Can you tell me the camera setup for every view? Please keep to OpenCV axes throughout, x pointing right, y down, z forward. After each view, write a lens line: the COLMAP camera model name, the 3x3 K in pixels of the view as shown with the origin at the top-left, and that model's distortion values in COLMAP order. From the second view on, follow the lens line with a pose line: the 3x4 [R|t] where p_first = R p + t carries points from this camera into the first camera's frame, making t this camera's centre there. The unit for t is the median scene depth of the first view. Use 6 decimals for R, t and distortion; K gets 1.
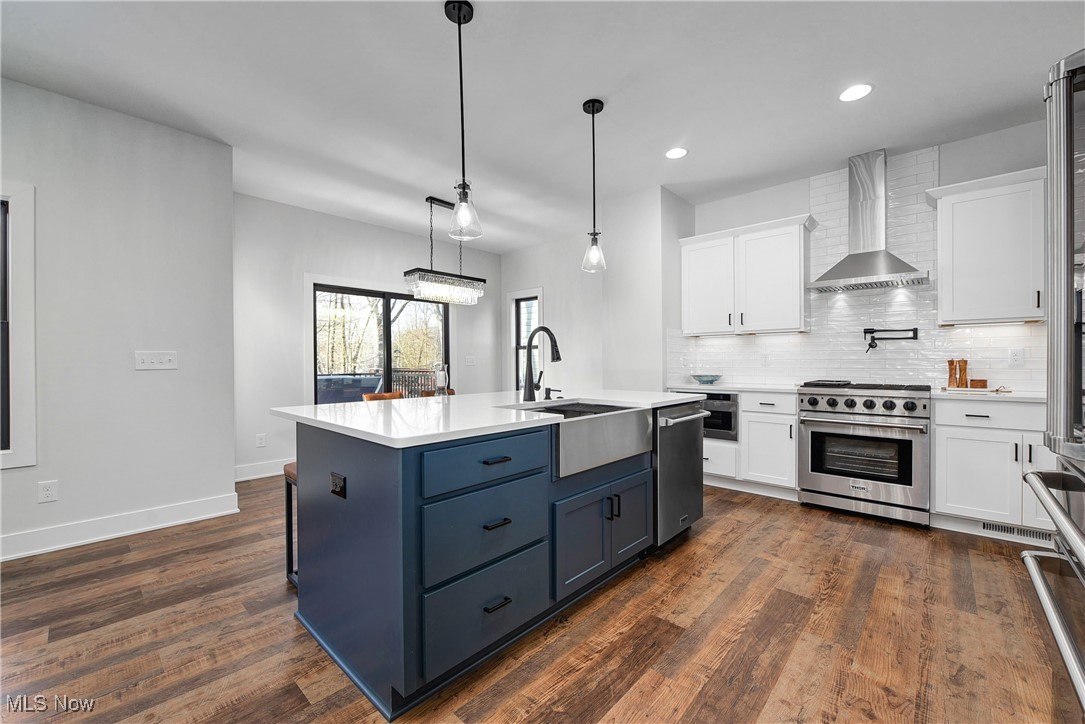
lens RADIAL K [[433.7, 0, 545.6], [0, 433.7, 364.3], [0, 0, 1]] dist [-0.009537, -0.000373]
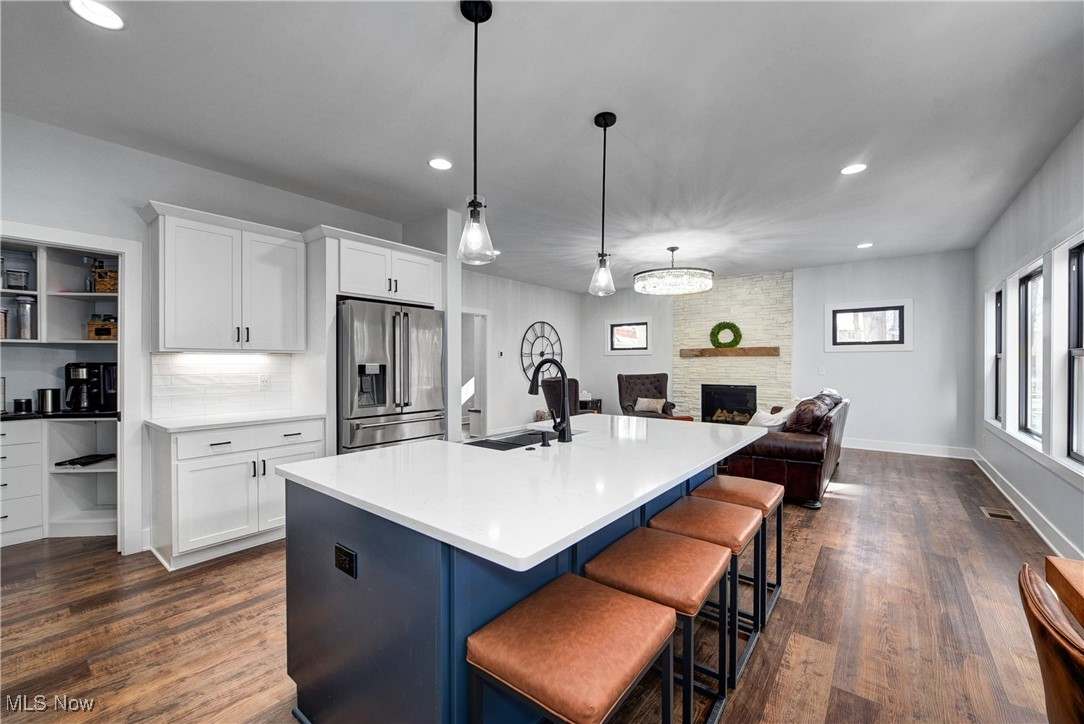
lens RADIAL K [[433.3, 0, 545.1], [0, 433.3, 364.3], [0, 0, 1]] dist [-0.009537, -0.000373]
pose [[-0.996942, 0.006801, -0.077852, 0.053297], [0.006220, 0.999951, 0.007698, -0.060109], [0.077901, 0.007191, -0.996935, 1.440798]]
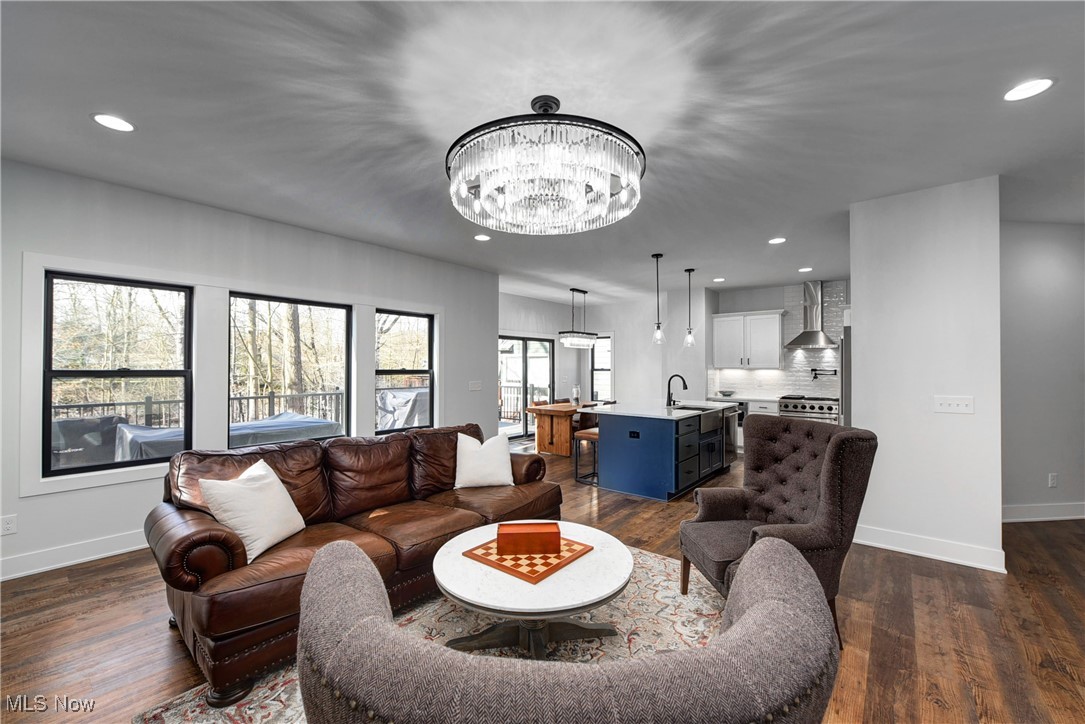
lens RADIAL K [[433.7, 0, 545.6], [0, 433.7, 364.3], [0, 0, 1]] dist [-0.009537, -0.000373]
pose [[0.998112, 0.007070, 0.061011, -0.645180], [-0.006586, 0.999945, -0.008137, -0.087941], [-0.061065, 0.007719, 0.998104, -0.975977]]
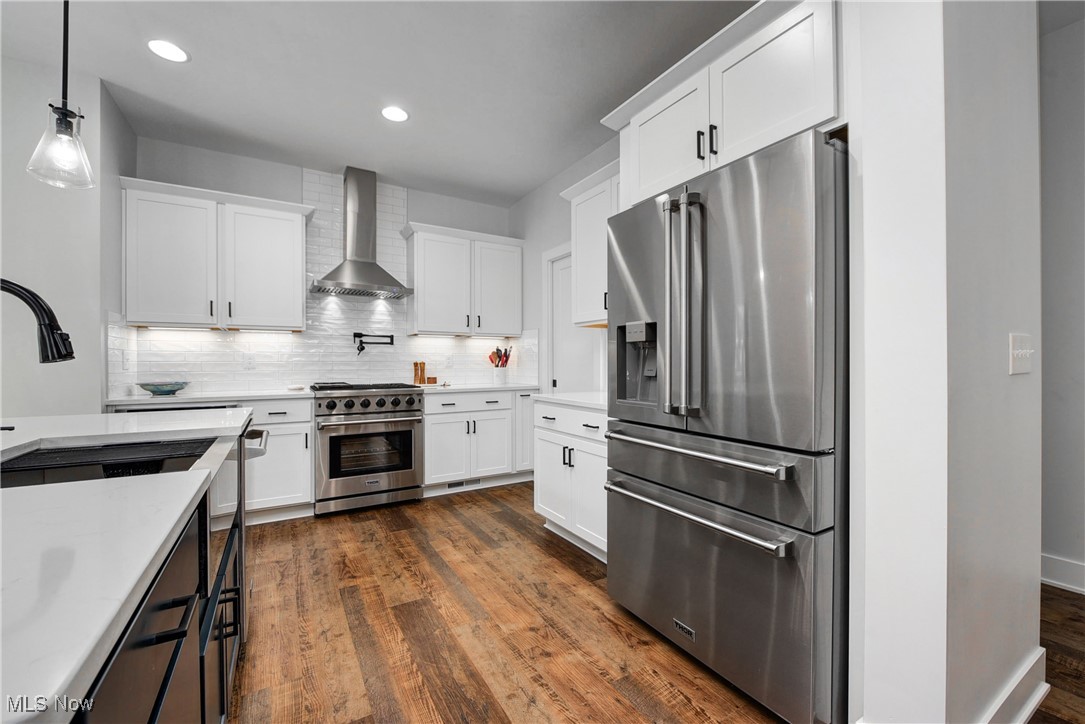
lens RADIAL K [[441.7, 0, 542.5], [0, 441.7, 362.0], [0, 0, 1]] dist [-0.009360, -0.000241]
pose [[0.284015, 0.004800, 0.958808, -0.189911], [0.006310, 0.999956, -0.006875, 0.000109], [-0.958799, 0.008003, 0.283973, 0.279078]]
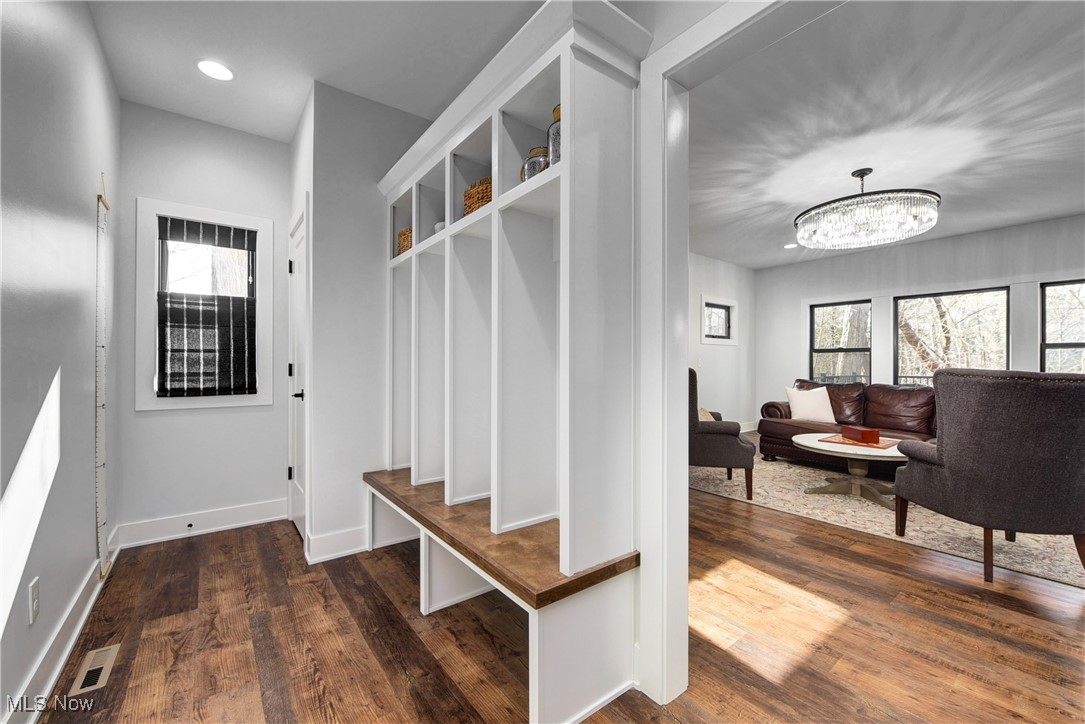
lens RADIAL K [[433.7, 0, 545.6], [0, 433.7, 364.3], [0, 0, 1]] dist [-0.009537, -0.000373]
pose [[-0.168359, 0.002233, -0.985723, 0.675175], [-0.001611, 0.999995, 0.002541, -0.002622], [0.985724, 0.002016, -0.168355, -0.918769]]
